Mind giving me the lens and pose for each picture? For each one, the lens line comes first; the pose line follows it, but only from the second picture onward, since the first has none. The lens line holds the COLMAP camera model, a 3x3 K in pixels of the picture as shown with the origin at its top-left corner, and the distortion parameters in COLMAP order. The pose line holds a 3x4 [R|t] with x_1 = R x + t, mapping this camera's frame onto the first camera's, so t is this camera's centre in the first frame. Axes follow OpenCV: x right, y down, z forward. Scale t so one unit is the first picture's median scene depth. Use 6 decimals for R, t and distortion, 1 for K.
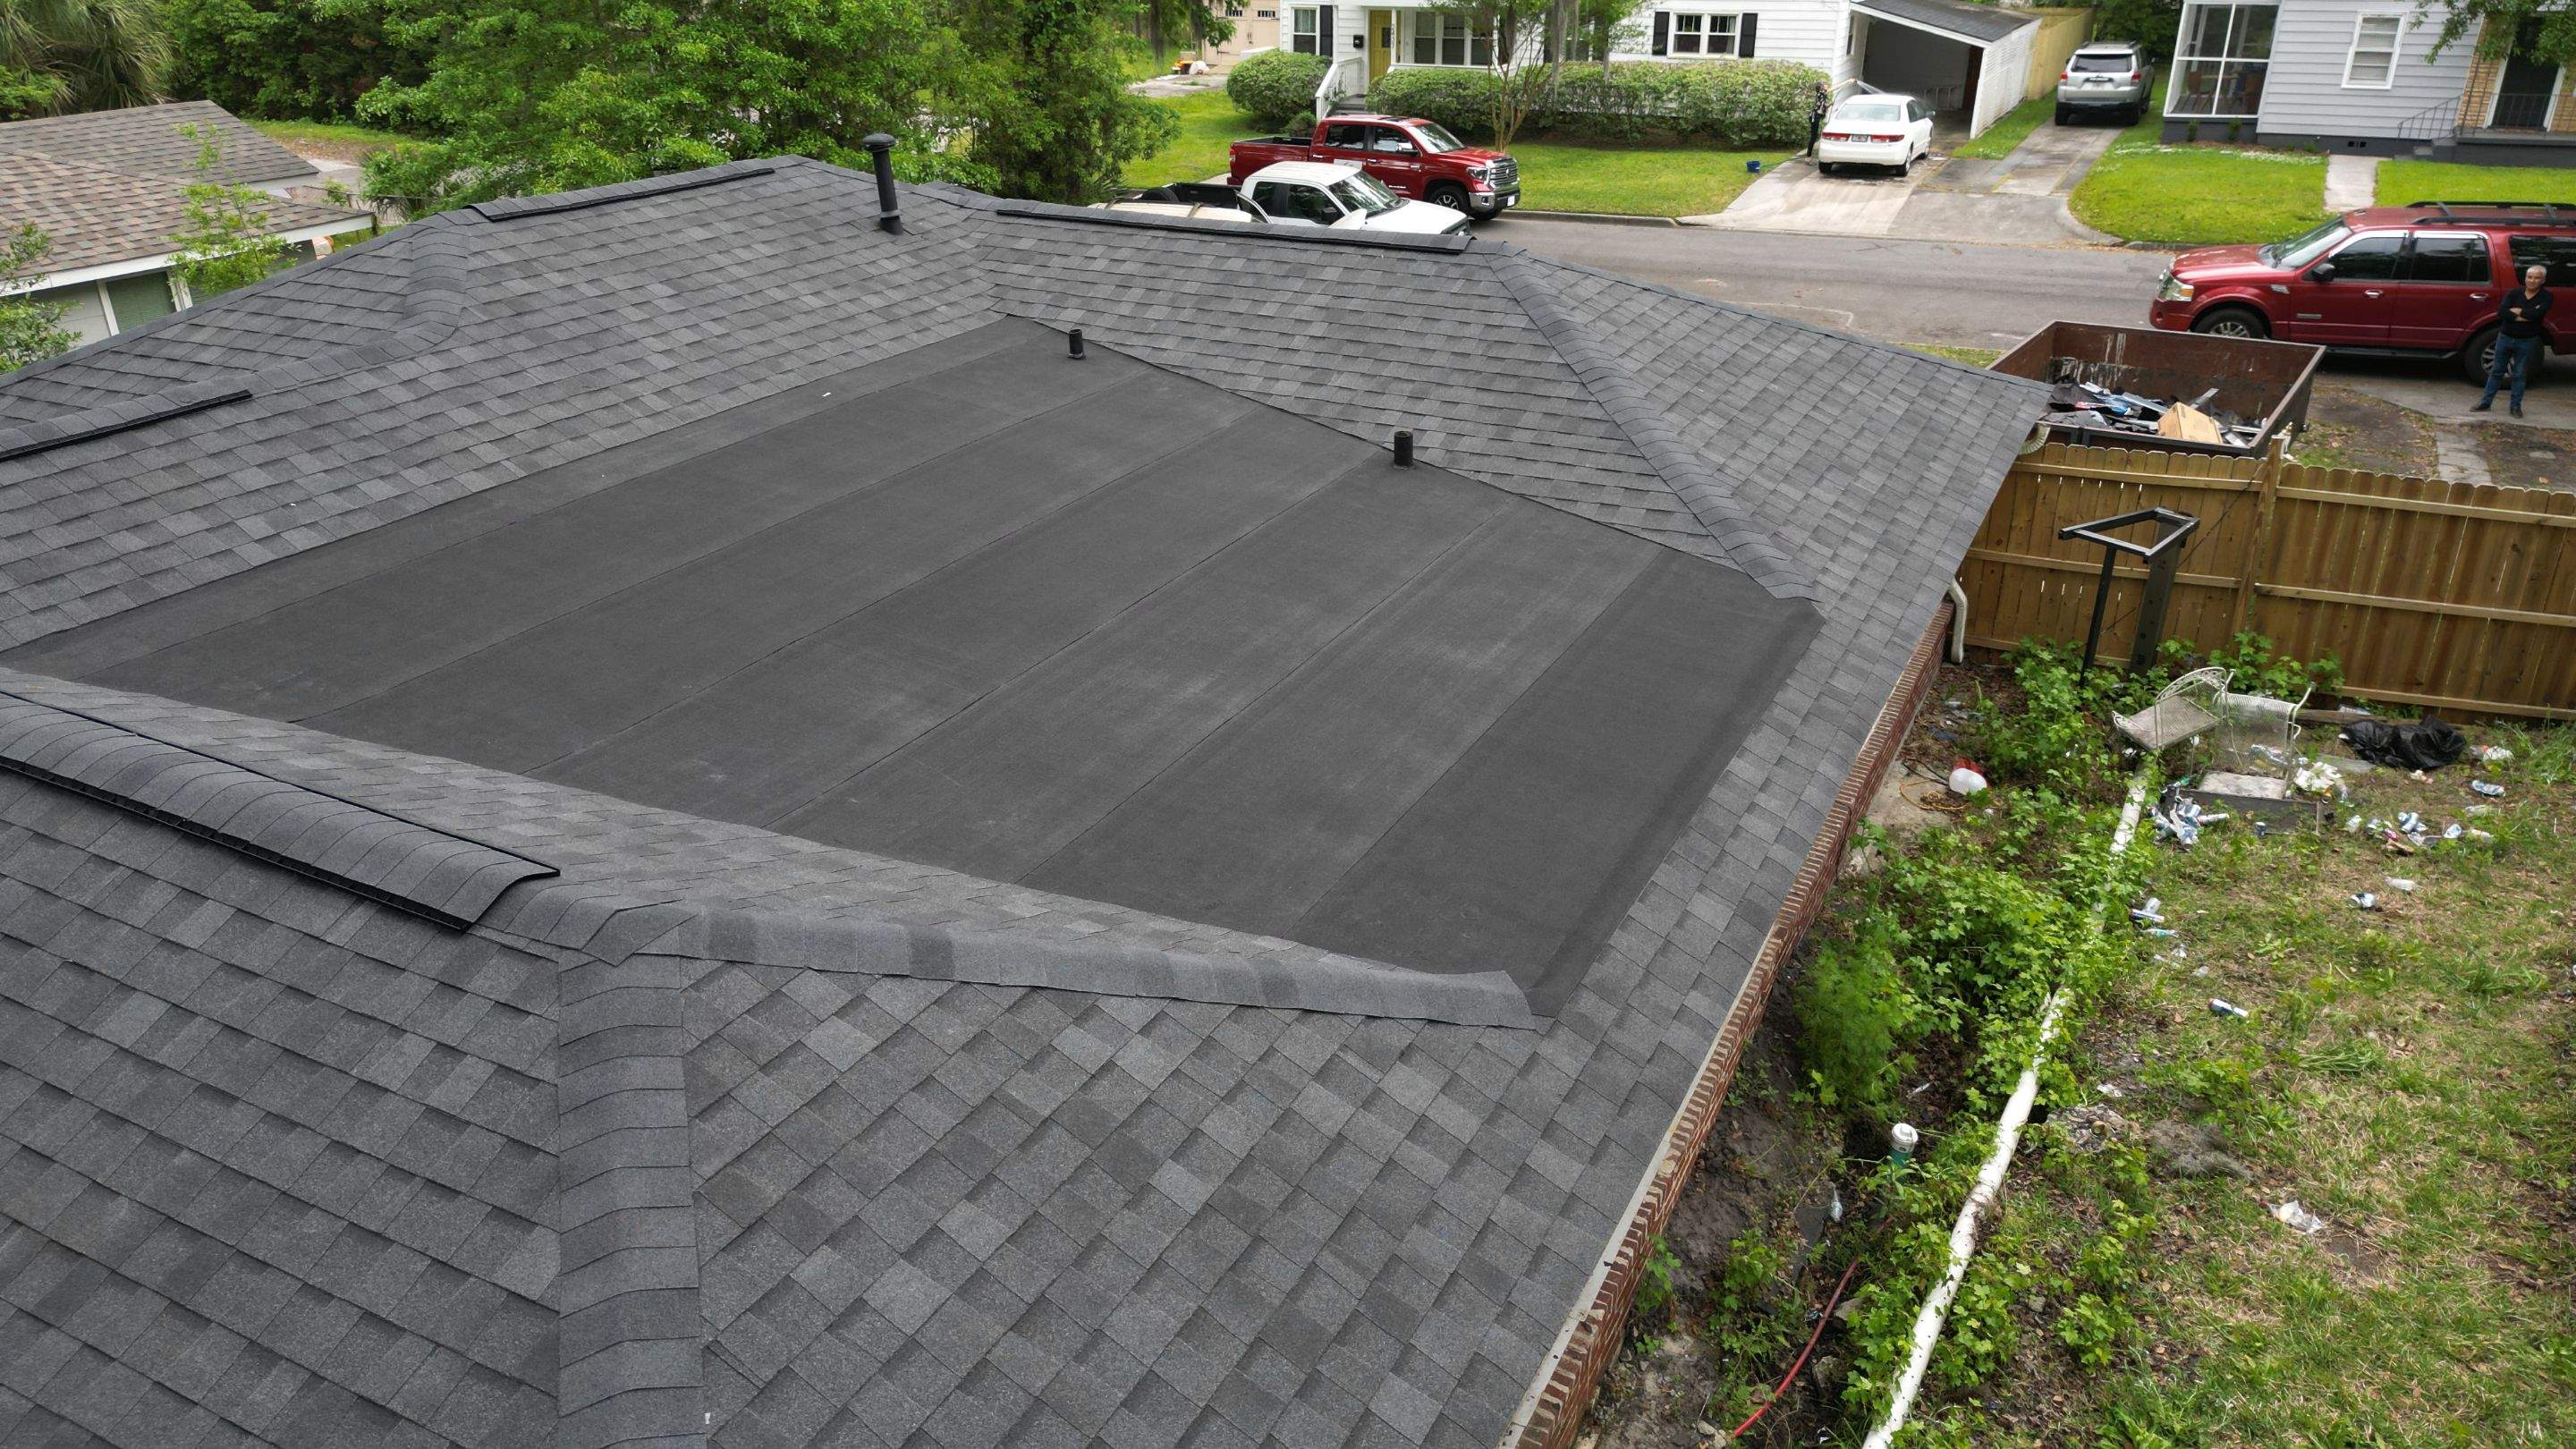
lens RADIAL K [[1808.4, 0, 1285.2], [0, 1808.4, 724.8], [0, 0, 1]] dist [0.074672, -0.074662]
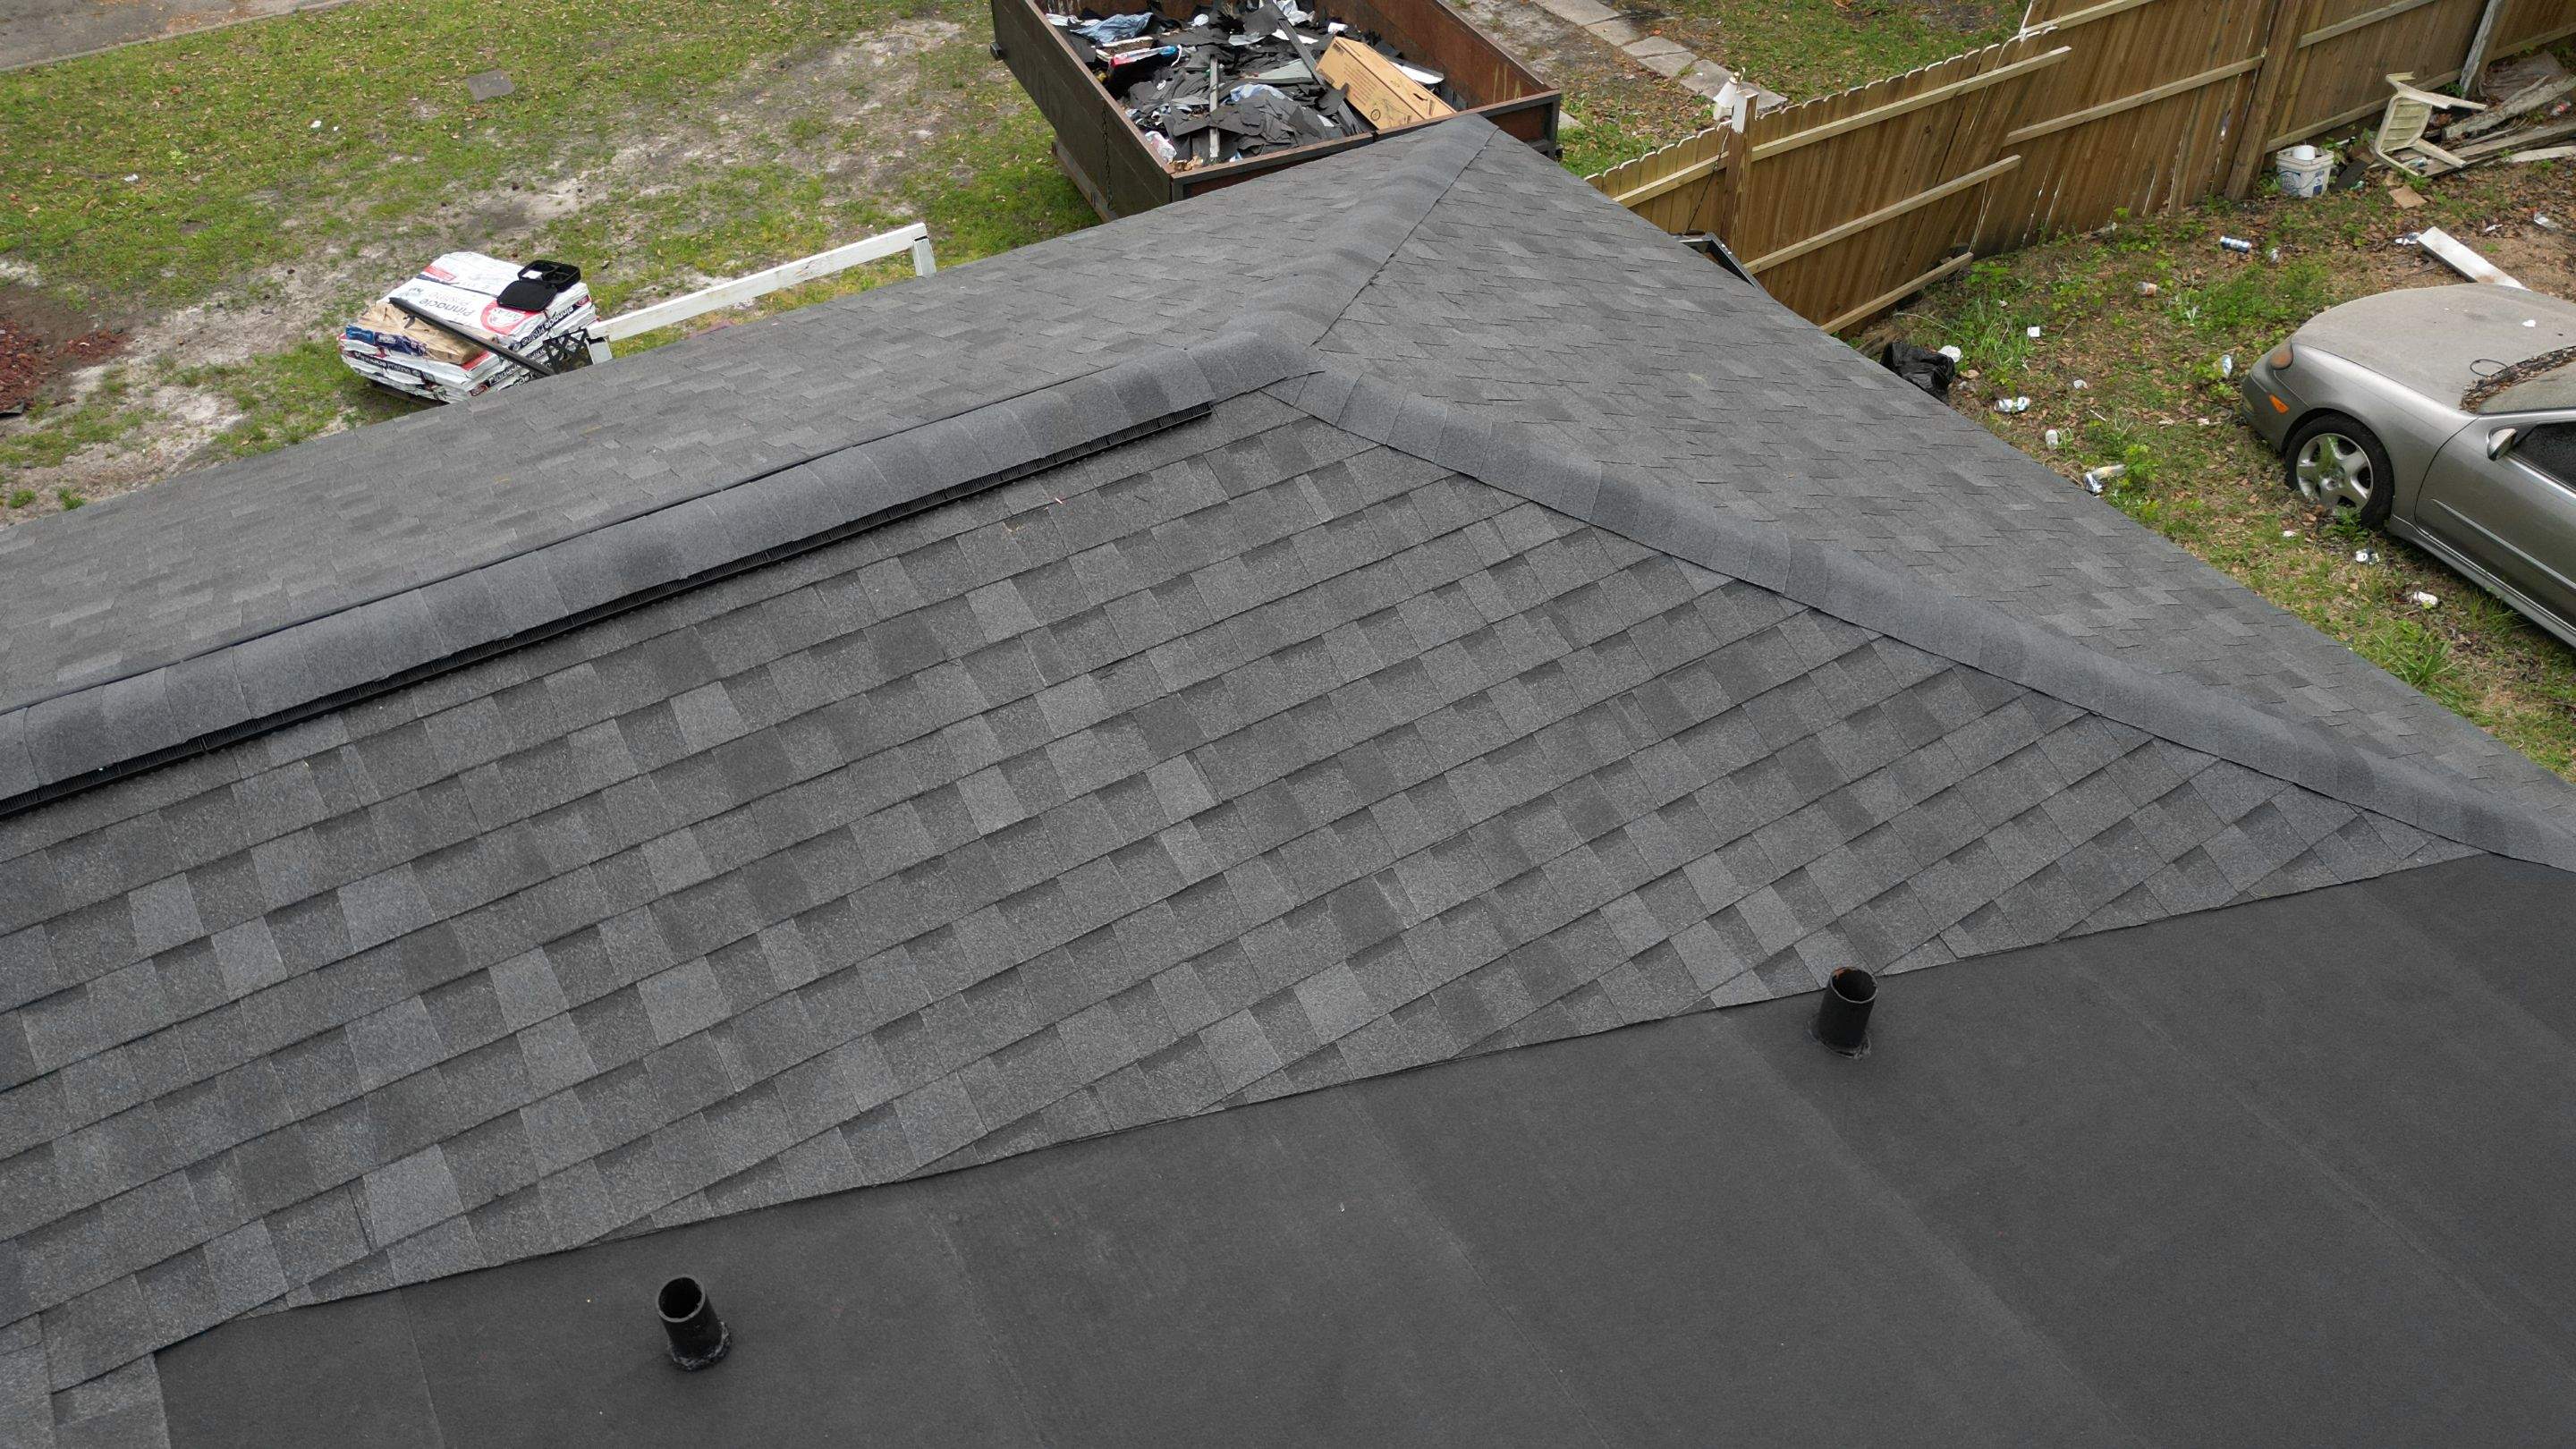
lens RADIAL K [[1808.4, 0, 1290.3], [0, 1808.4, 719.1], [0, 0, 1]] dist [0.074672, -0.074662]
pose [[0.512422, -0.576097, 0.636817, -0.243057], [0.361586, 0.817381, 0.448490, -0.475103], [-0.778896, 0.000449, 0.627153, 0.917725]]
